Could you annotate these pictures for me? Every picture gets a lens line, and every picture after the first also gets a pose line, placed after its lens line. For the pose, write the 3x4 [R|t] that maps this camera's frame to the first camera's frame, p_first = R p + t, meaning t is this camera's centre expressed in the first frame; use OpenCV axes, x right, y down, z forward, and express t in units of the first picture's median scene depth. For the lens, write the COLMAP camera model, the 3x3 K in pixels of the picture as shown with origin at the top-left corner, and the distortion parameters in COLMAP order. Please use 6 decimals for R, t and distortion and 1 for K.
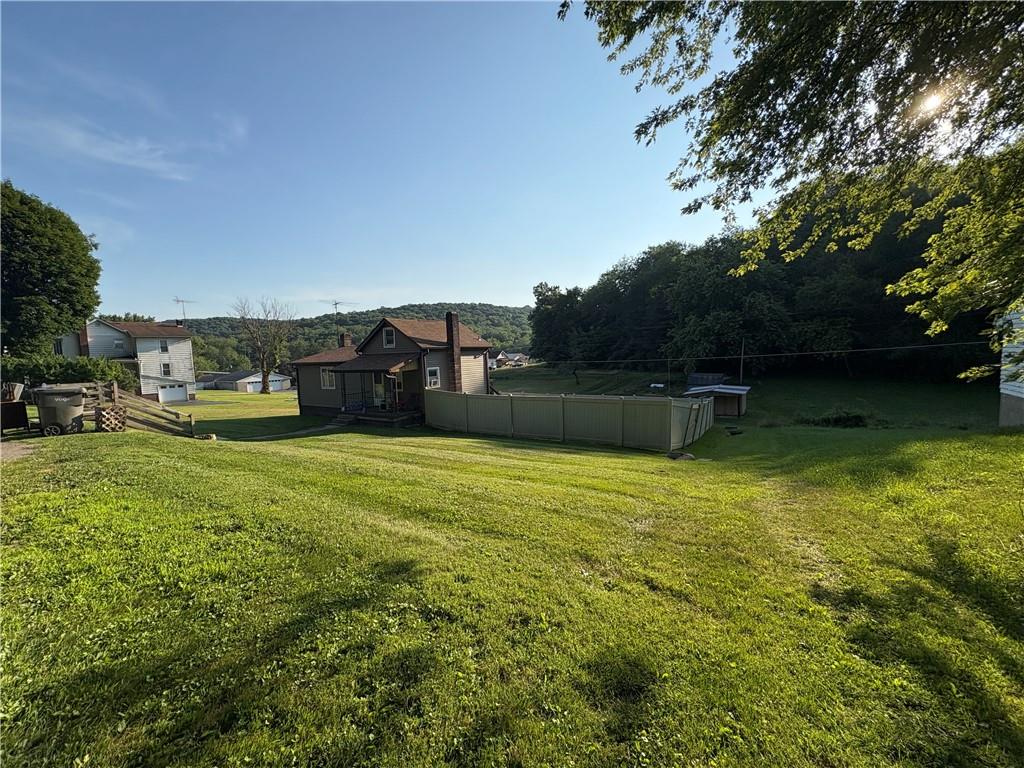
lens RADIAL K [[407.7, 0, 512.0], [0, 407.7, 384.0], [0, 0, 1]] dist [-0.000413, 0.000007]
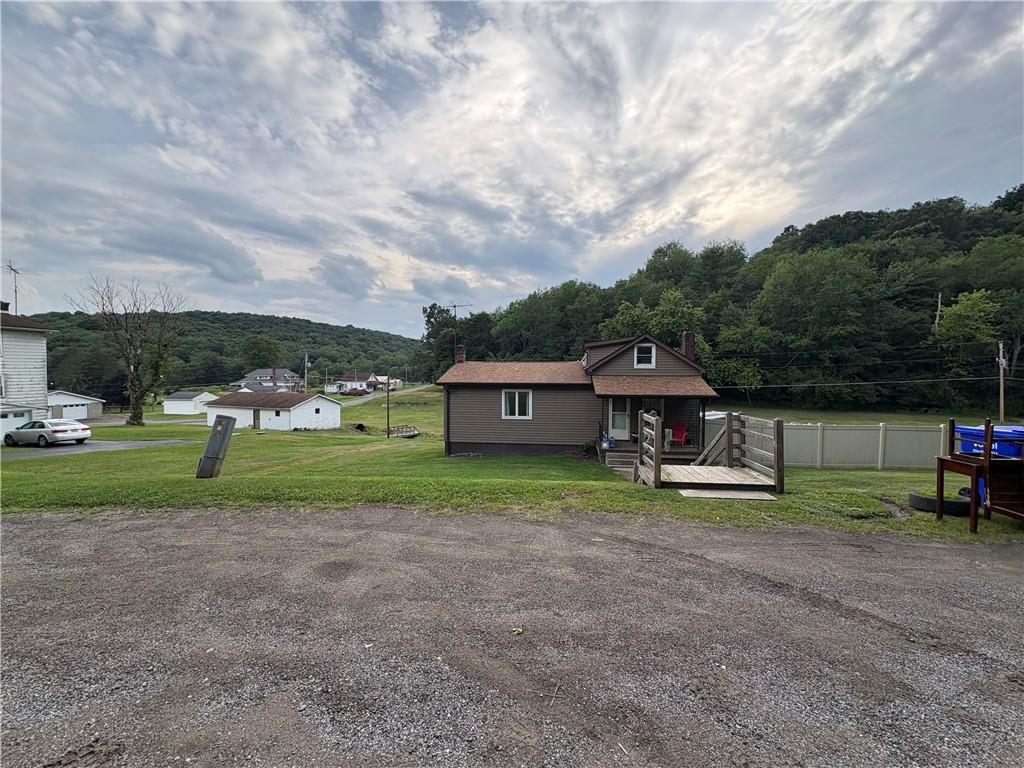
lens RADIAL K [[407.7, 0, 512.0], [0, 407.7, 384.0], [0, 0, 1]] dist [-0.000413, 0.000007]
pose [[0.884167, 0.018941, 0.466787, -0.208354], [0.010067, 0.998173, -0.059572, -0.003359], [-0.467063, 0.057370, 0.882361, 0.084563]]
